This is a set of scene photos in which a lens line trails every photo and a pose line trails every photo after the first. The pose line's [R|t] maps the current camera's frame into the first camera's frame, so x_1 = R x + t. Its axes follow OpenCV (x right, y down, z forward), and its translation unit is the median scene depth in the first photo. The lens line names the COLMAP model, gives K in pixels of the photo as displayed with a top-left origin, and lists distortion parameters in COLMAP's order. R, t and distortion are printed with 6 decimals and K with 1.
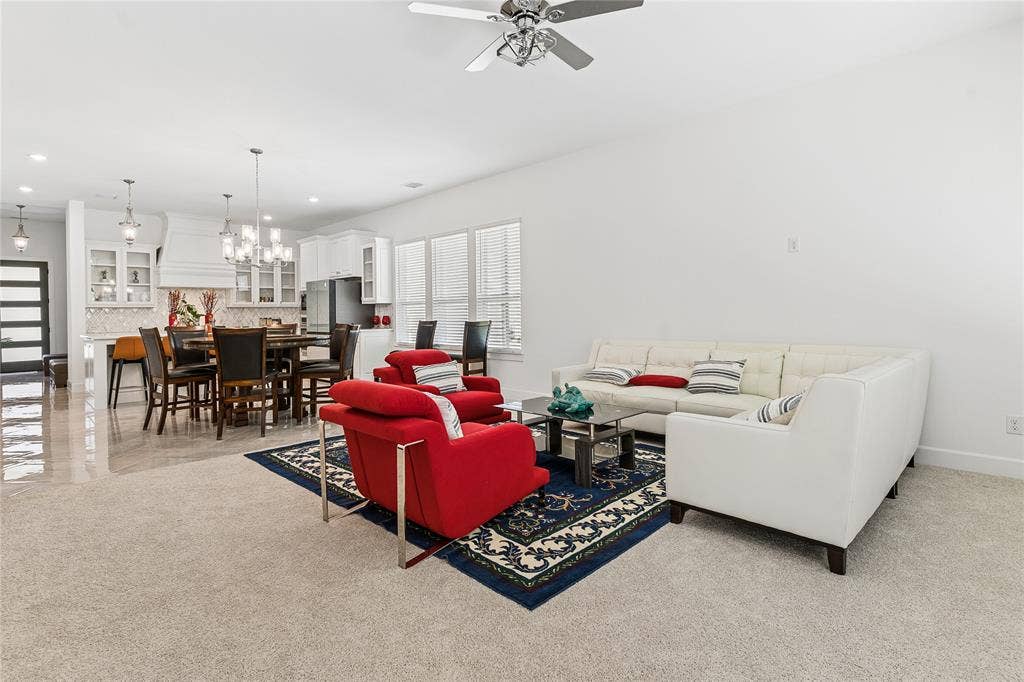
lens RADIAL K [[497.9, 0, 506.5], [0, 497.9, 312.4], [0, 0, 1]] dist [-0.000861, 0.000153]
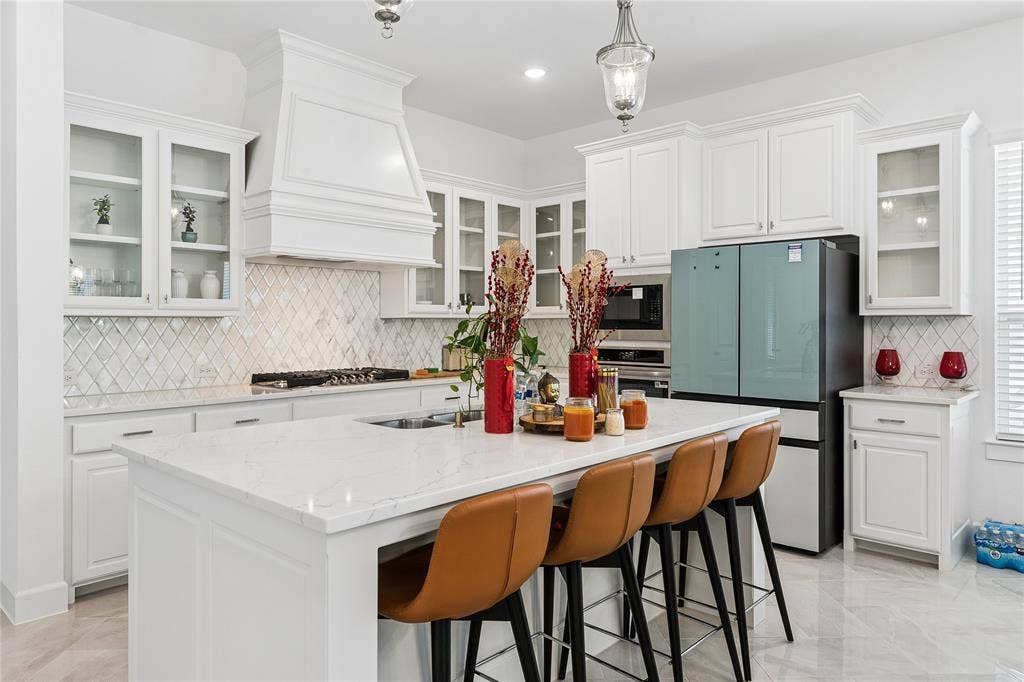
lens RADIAL K [[660.7, 0, 511.8], [0, 660.7, 324.7], [0, 0, 1]] dist [-0.005014, -0.001801]
pose [[0.998681, 0.011479, 0.050039, -0.554654], [-0.011651, 0.999927, 0.003145, -0.008608], [-0.049999, -0.003723, 0.998742, 0.556426]]
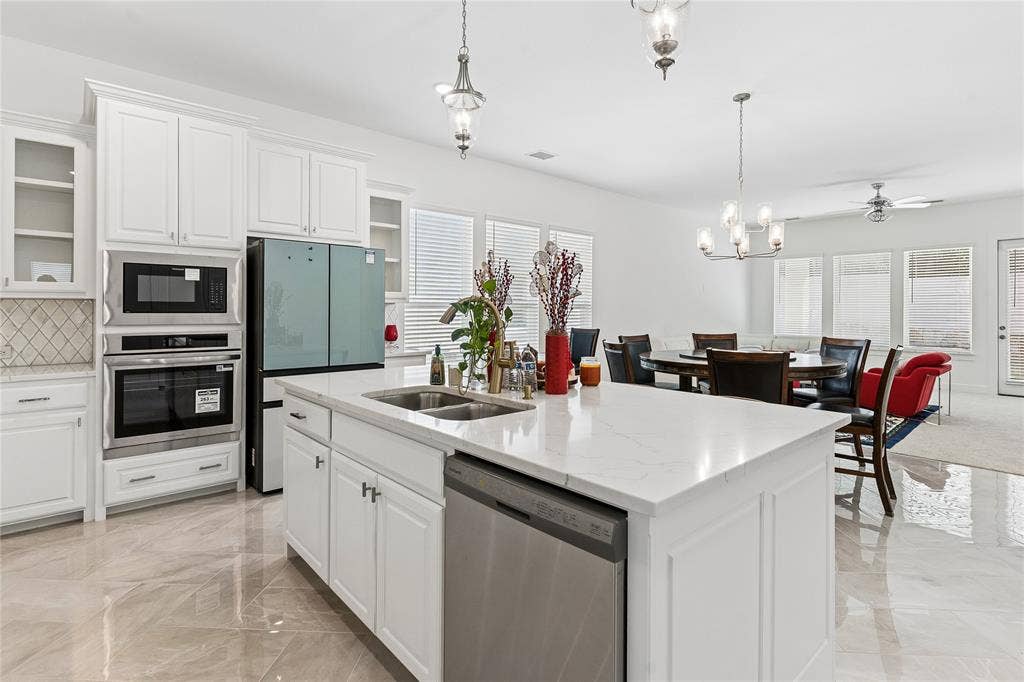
lens RADIAL K [[497.9, 0, 506.5], [0, 497.9, 312.4], [0, 0, 1]] dist [-0.000861, 0.000153]
pose [[0.053950, 0.004387, 0.998534, -0.776637], [-0.011261, 0.999929, -0.003785, -0.006120], [-0.998480, -0.011040, 0.053995, 0.808289]]
